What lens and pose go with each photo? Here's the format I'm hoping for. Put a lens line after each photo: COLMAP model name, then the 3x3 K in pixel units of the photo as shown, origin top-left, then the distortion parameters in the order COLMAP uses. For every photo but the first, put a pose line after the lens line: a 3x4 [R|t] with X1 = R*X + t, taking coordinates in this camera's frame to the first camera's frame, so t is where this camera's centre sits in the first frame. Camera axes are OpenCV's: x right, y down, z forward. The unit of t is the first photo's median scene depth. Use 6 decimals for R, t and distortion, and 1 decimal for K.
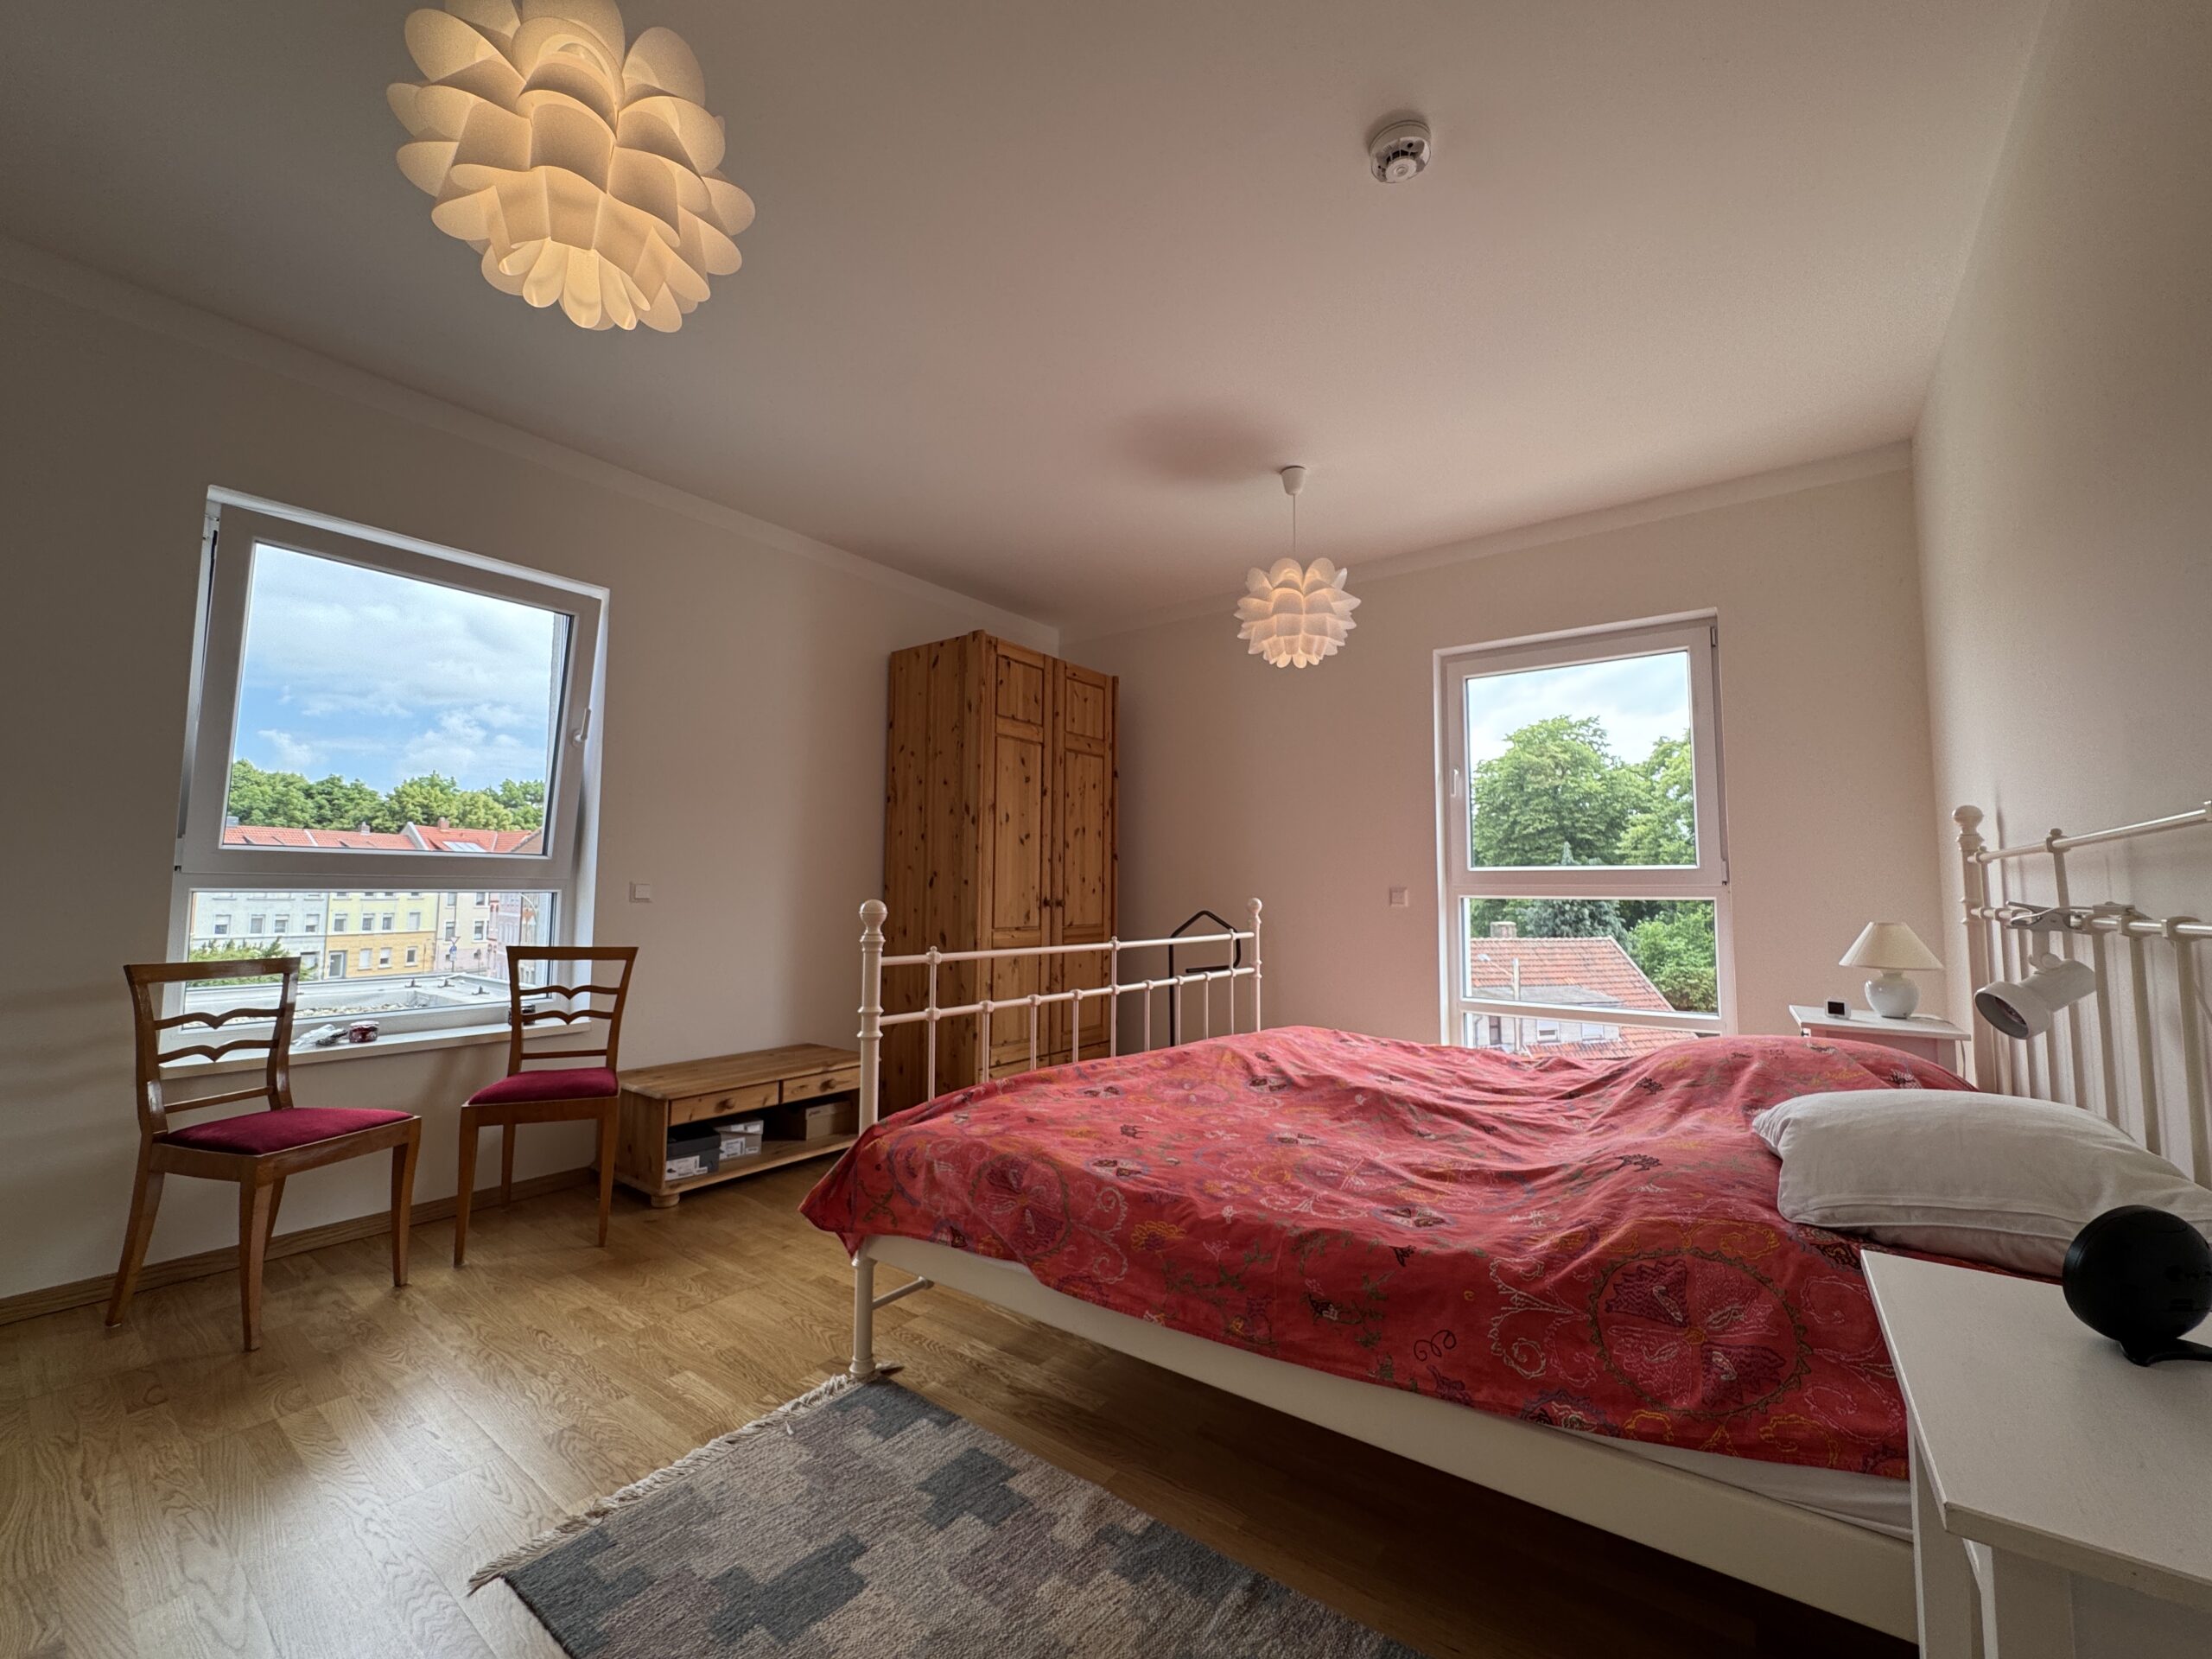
lens RADIAL K [[877.9, 0, 1086.3], [0, 877.9, 822.7], [0, 0, 1]] dist [-0.002206, 0.000058]
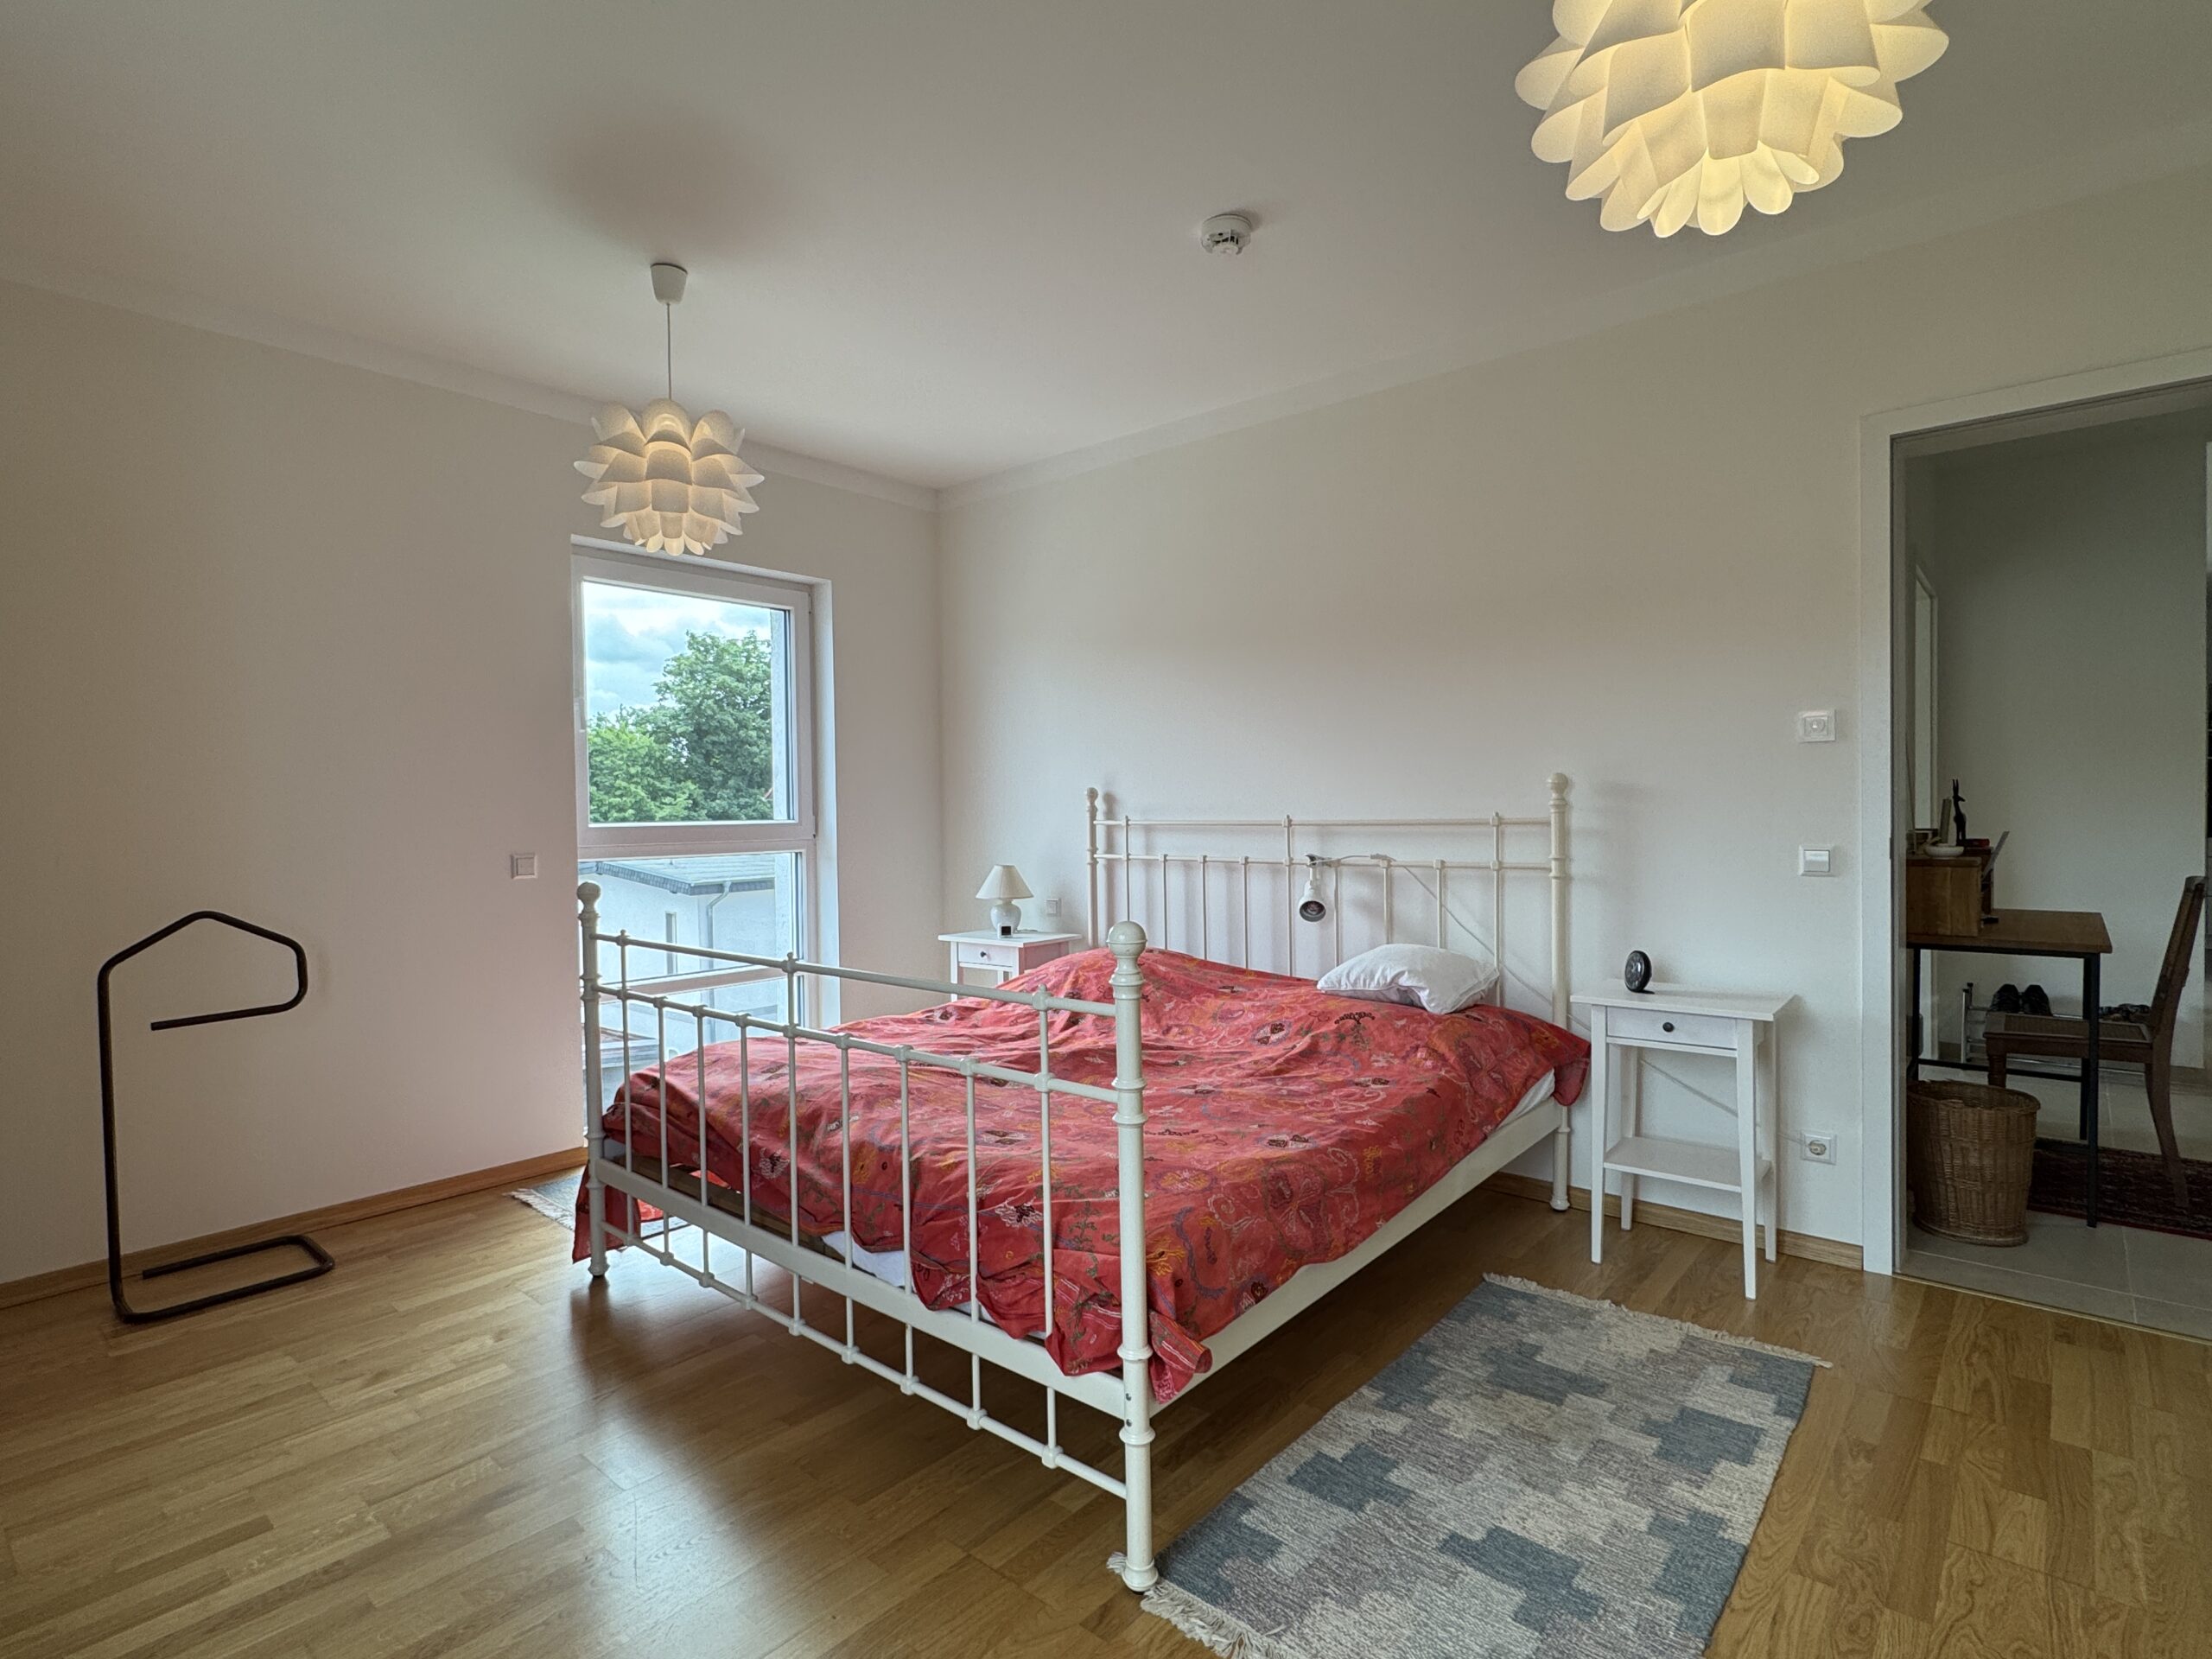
lens RADIAL K [[1114.7, 0, 1107.4], [0, 1114.7, 837.3], [0, 0, 1]] dist [-0.015247, -0.000704]
pose [[0.056074, -0.027682, 0.998043, -0.566594], [-0.064244, 0.997444, 0.031275, 0.001261], [-0.996358, -0.065872, 0.054152, 0.510750]]
